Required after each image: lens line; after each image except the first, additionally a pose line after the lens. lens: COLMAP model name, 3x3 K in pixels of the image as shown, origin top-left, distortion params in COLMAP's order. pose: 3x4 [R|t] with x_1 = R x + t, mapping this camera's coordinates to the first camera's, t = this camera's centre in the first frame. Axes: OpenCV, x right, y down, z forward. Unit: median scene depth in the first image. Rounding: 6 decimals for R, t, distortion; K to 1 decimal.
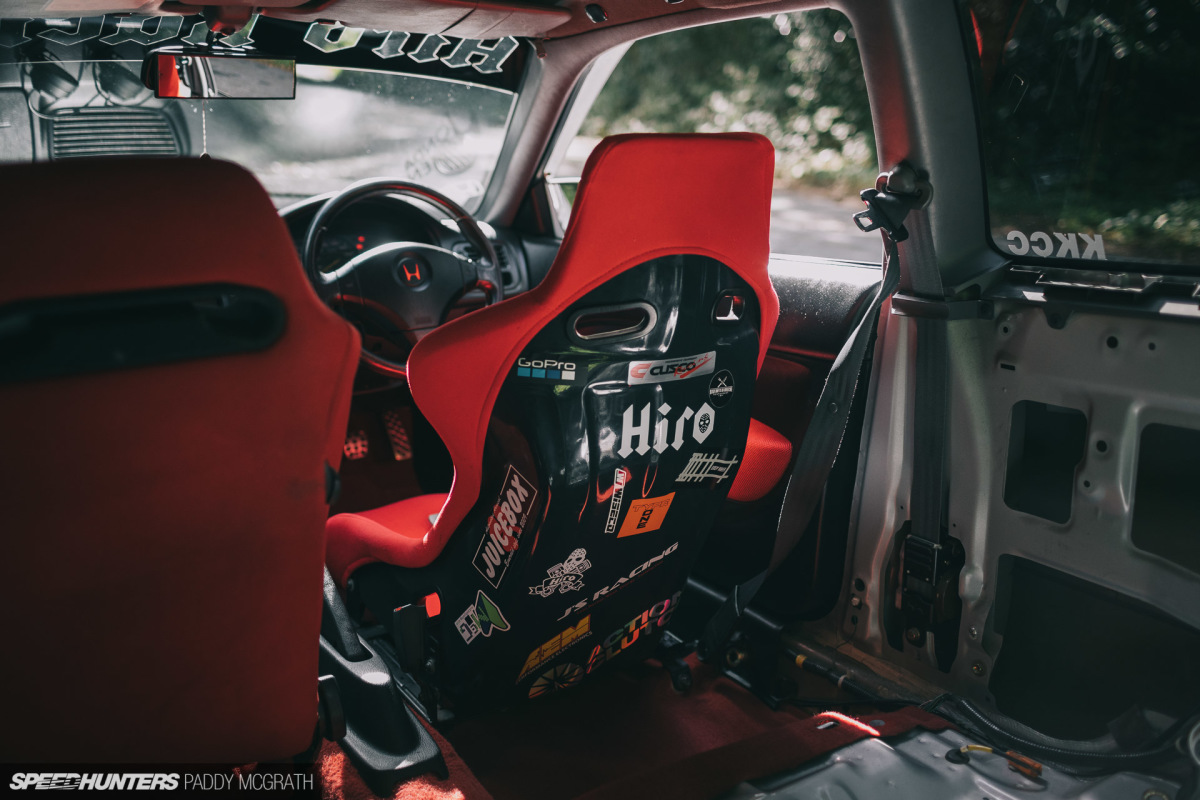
lens RADIAL K [[1201.1, 0, 600.0], [0, 1201.1, 400.0], [0, 0, 1]] dist [0.002546, 0.007191]
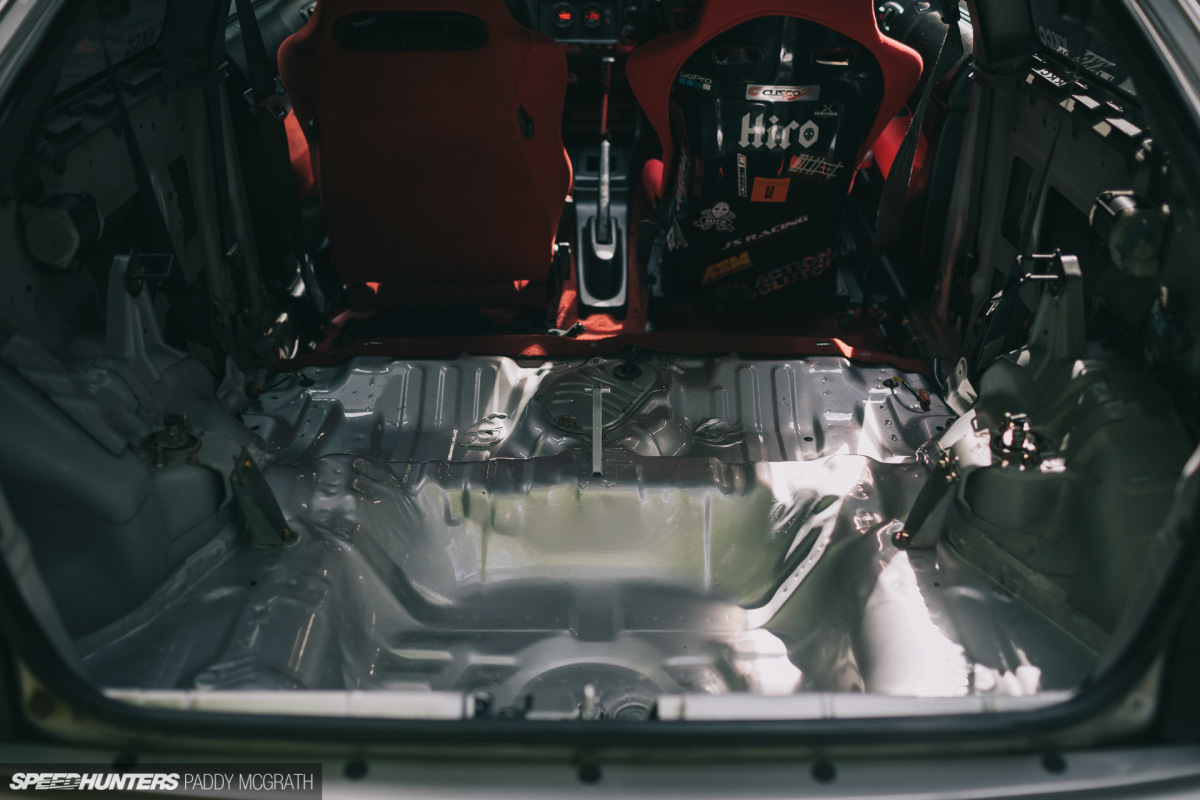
lens RADIAL K [[1201.1, 0, 600.0], [0, 1201.1, 400.0], [0, 0, 1]] dist [0.002546, 0.007191]
pose [[0.825849, 0.278481, -0.490328, 0.689600], [-0.139083, 0.943275, 0.301478, -0.082052], [0.546470, -0.180779, 0.817734, -0.406784]]
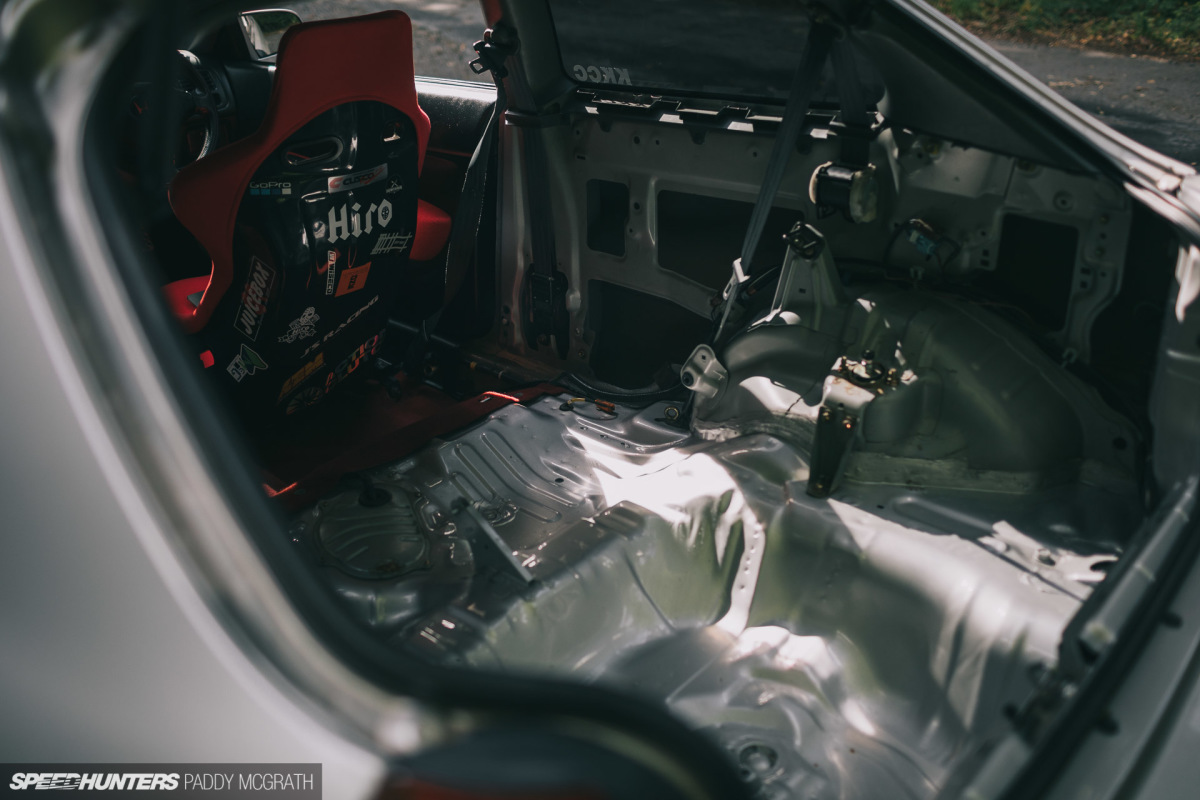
lens RADIAL K [[1150.7, 0, 605.9], [0, 1150.7, 392.3], [0, 0, 1]] dist [0.002534, 0.002863]
pose [[0.963716, -0.131743, 0.232153, -0.008640], [0.079845, 0.972173, 0.220235, -0.055955], [-0.254708, -0.193708, 0.947418, -0.443406]]
